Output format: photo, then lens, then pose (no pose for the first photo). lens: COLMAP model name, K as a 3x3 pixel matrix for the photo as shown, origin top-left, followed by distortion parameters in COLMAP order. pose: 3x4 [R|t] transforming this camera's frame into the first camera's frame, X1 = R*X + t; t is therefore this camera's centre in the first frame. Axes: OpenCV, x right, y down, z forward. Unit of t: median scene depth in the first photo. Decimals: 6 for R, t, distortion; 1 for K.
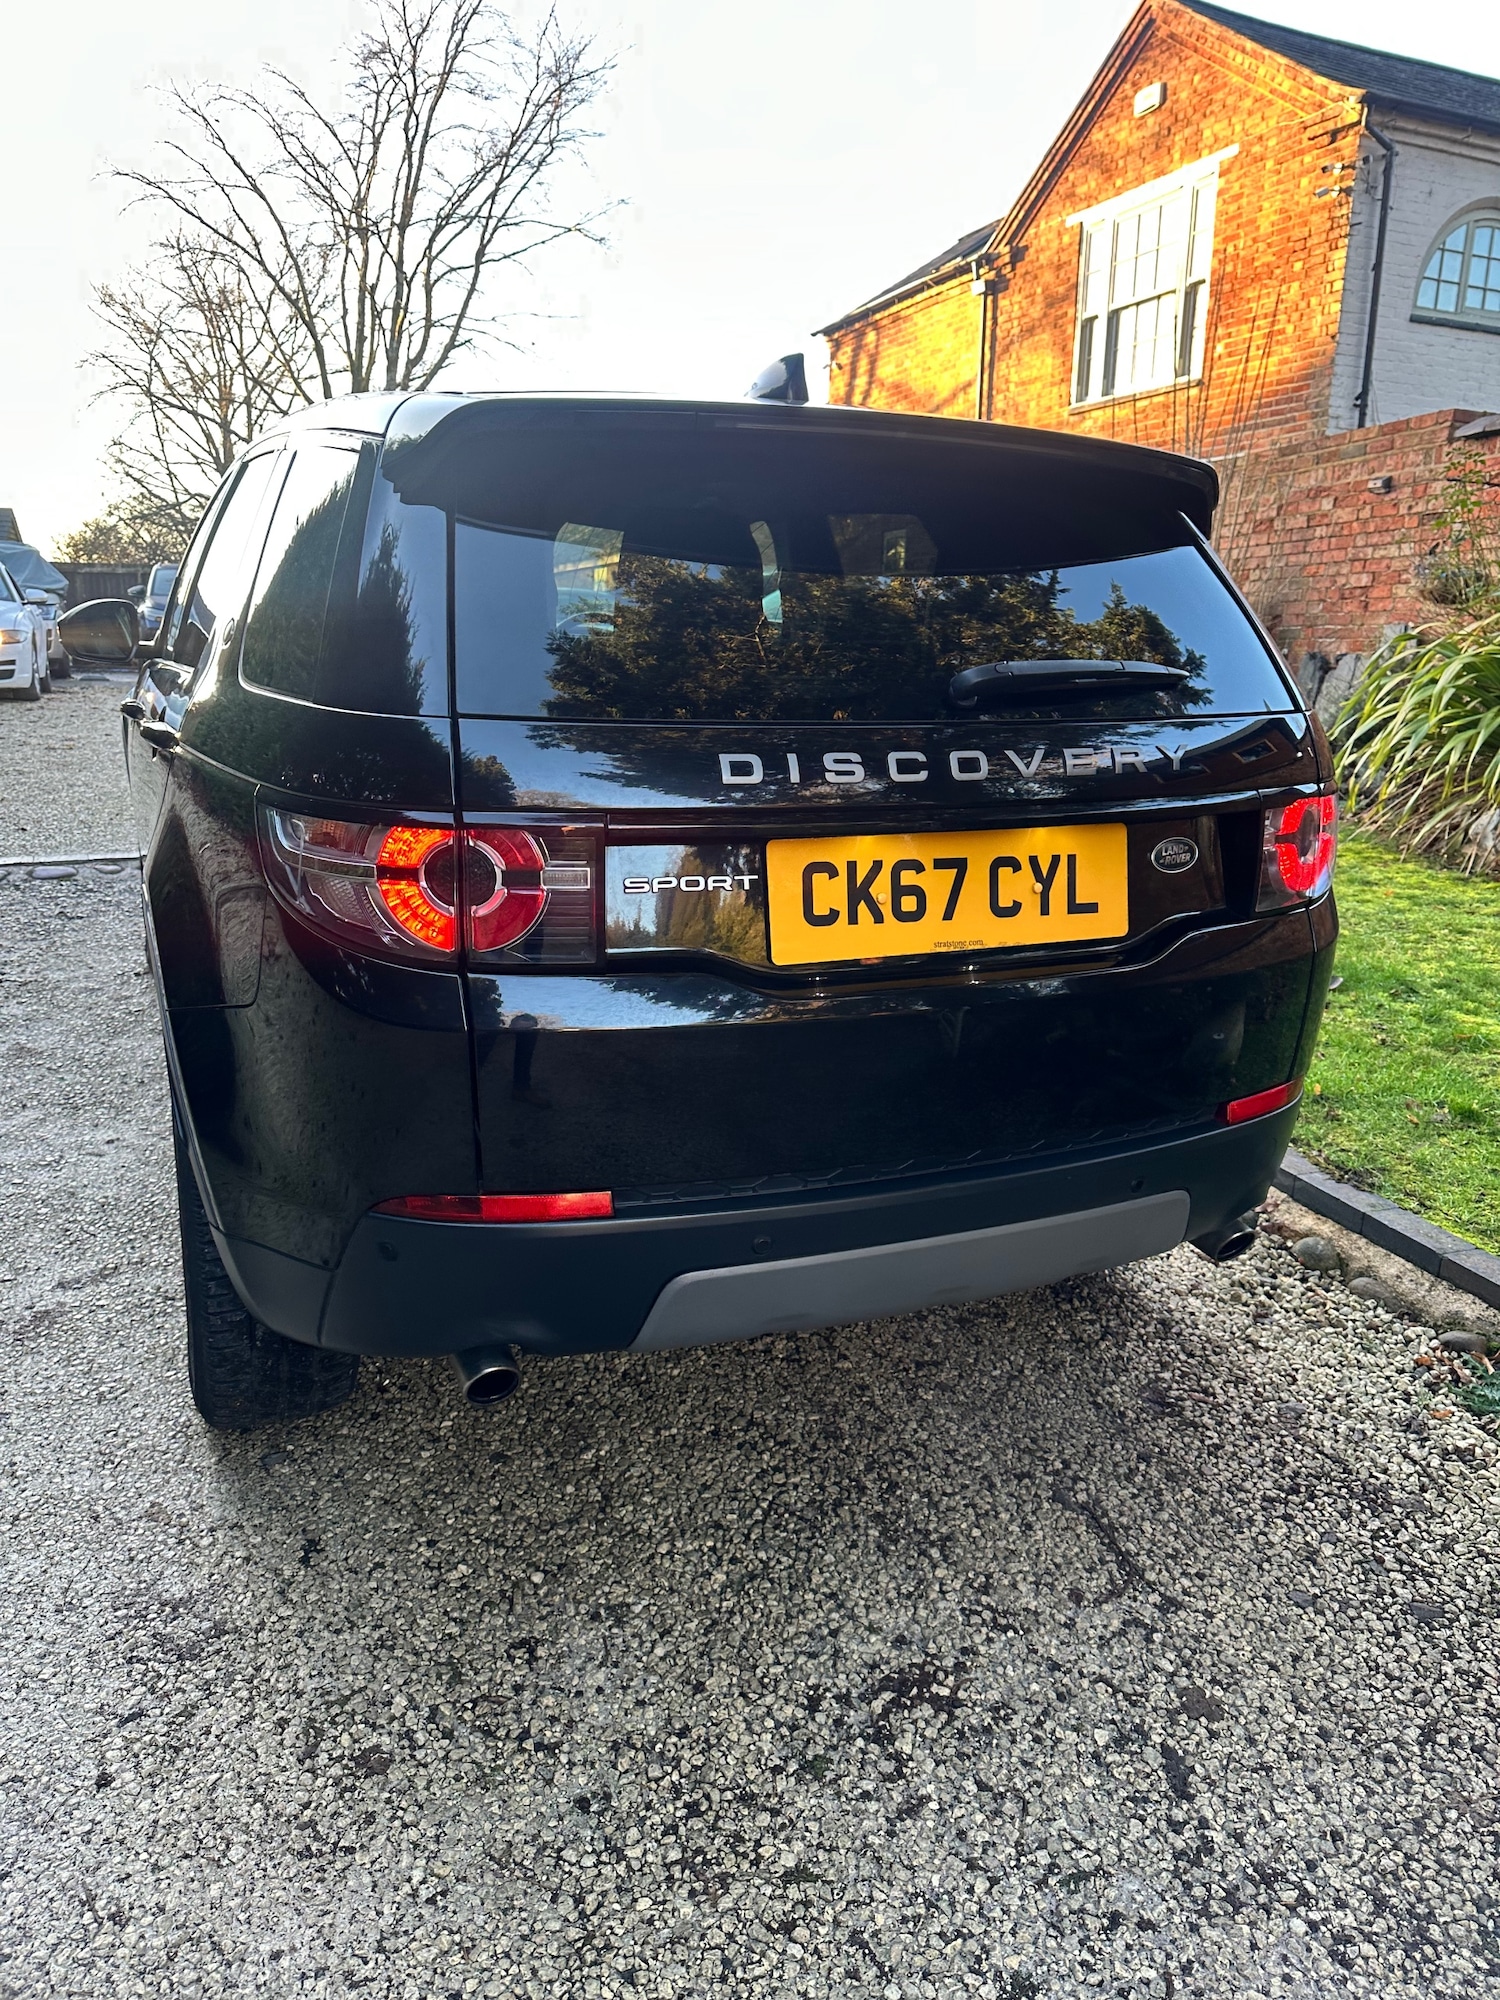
lens RADIAL K [[1382.3, 0, 742.7], [0, 1382.3, 1009.6], [0, 0, 1]] dist [0.006916, -0.013574]
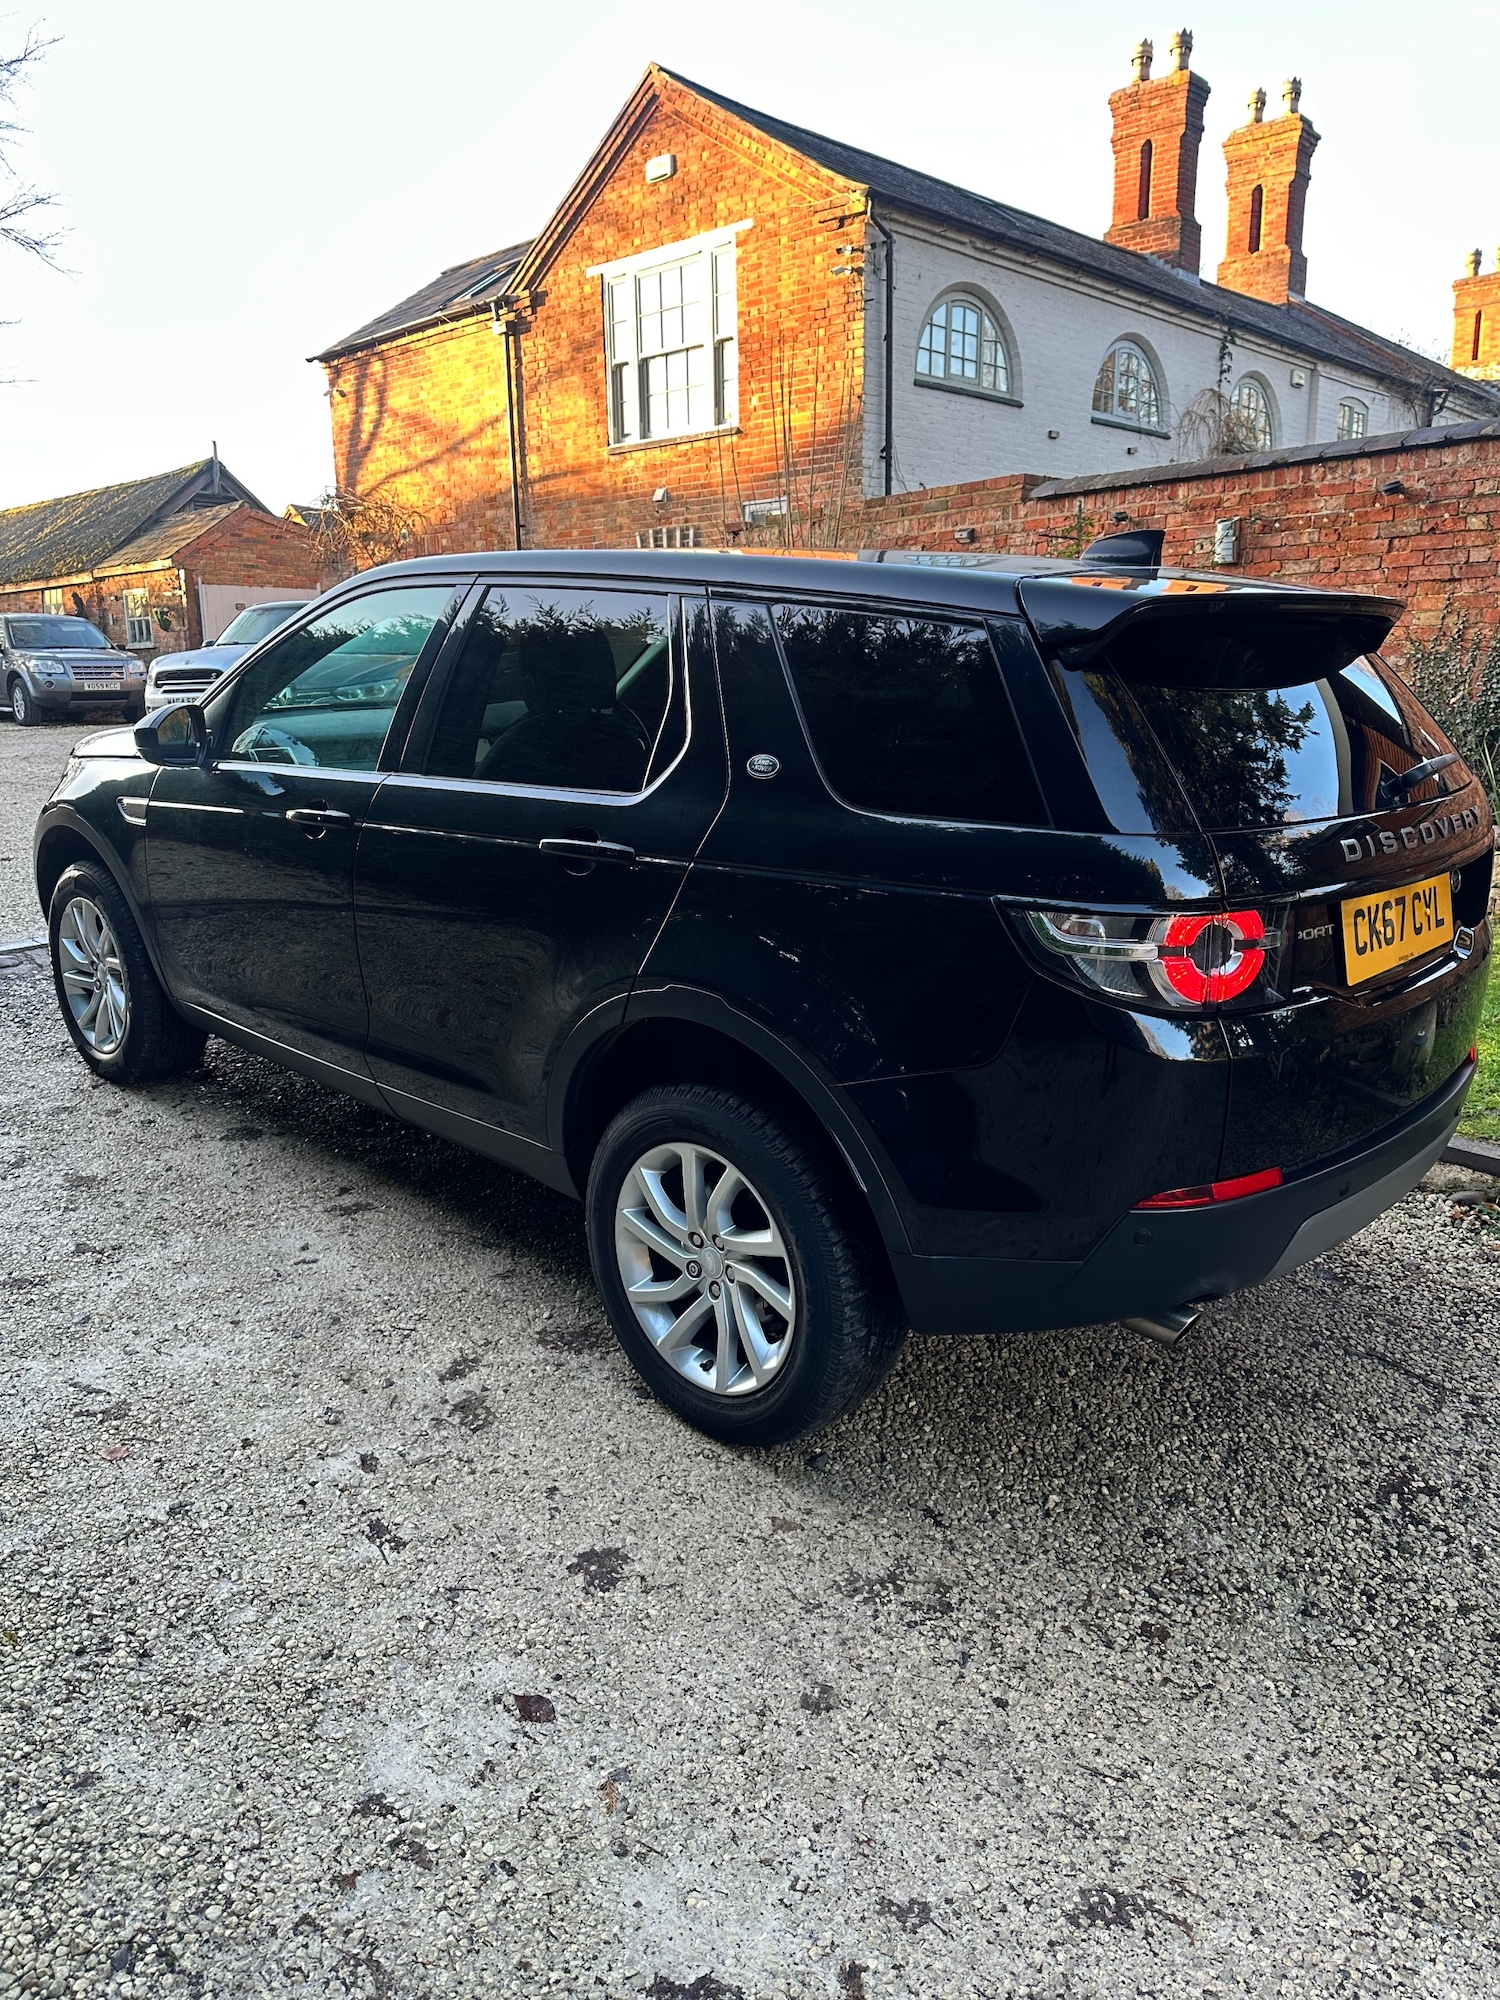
lens RADIAL K [[1384.5, 0, 727.9], [0, 1384.5, 999.8], [0, 0, 1]] dist [0.008804, -0.013905]
pose [[0.926169, -0.120335, 0.357395, -0.140988], [0.125890, 0.992014, 0.007773, -0.014203], [-0.355476, 0.037794, 0.933921, -0.012629]]
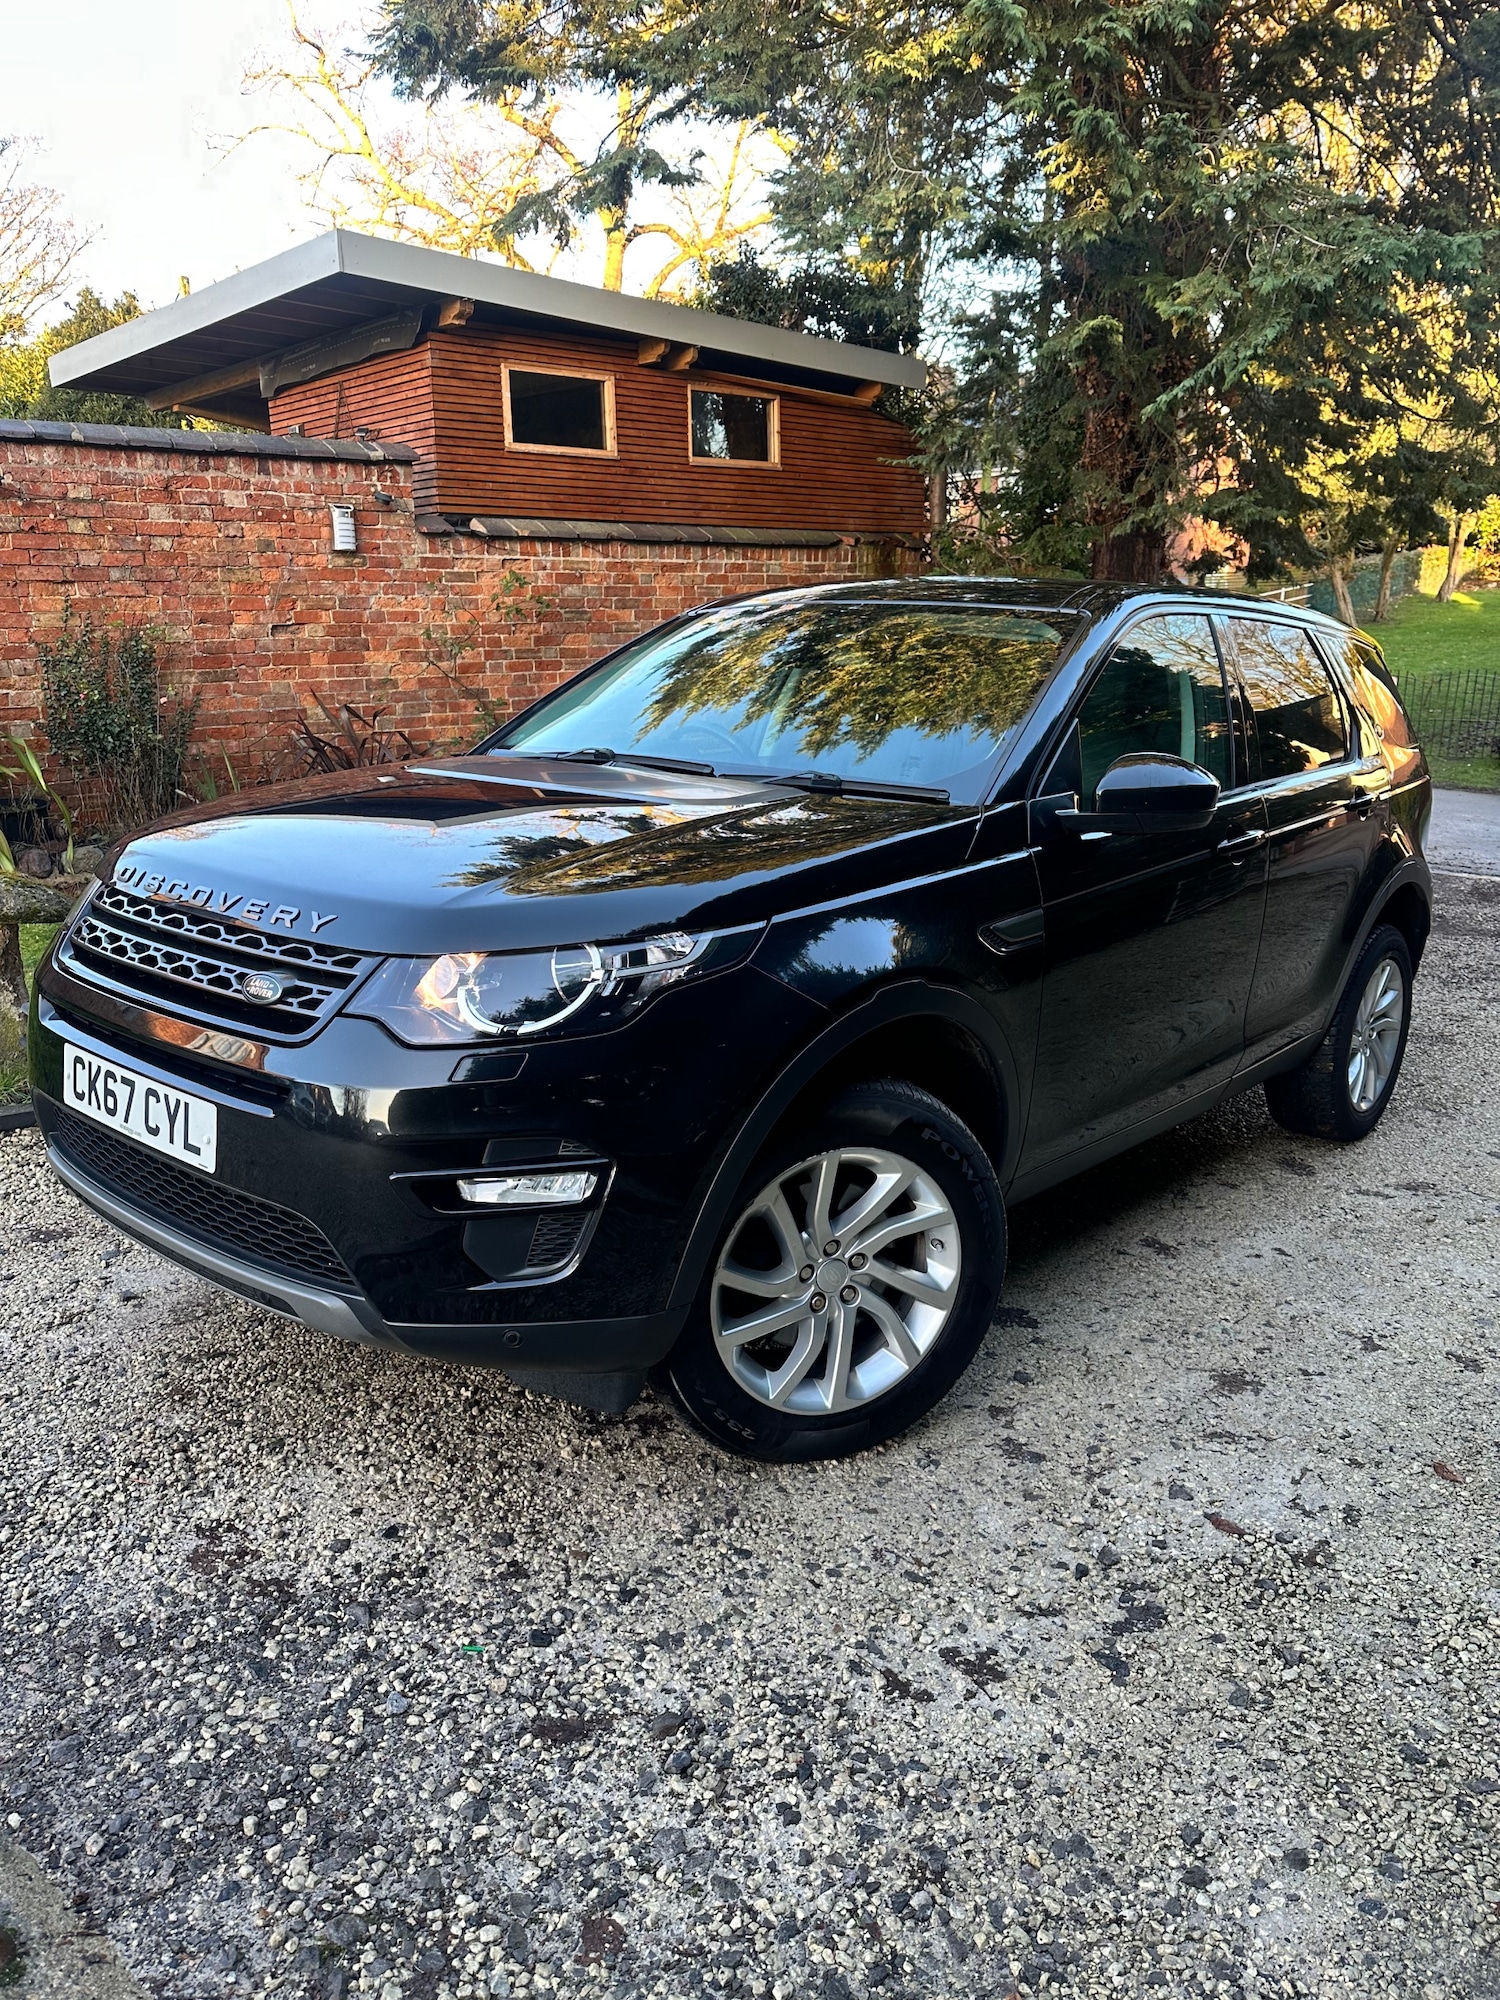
lens RADIAL K [[1456.4, 0, 701.0], [0, 1456.4, 998.4], [0, 0, 1]] dist [0.012579, -0.021835]
pose [[-0.406910, -0.258269, 0.876197, -0.333268], [0.230461, 0.899144, 0.372060, -0.163330], [-0.883918, 0.353324, -0.306350, 0.455011]]
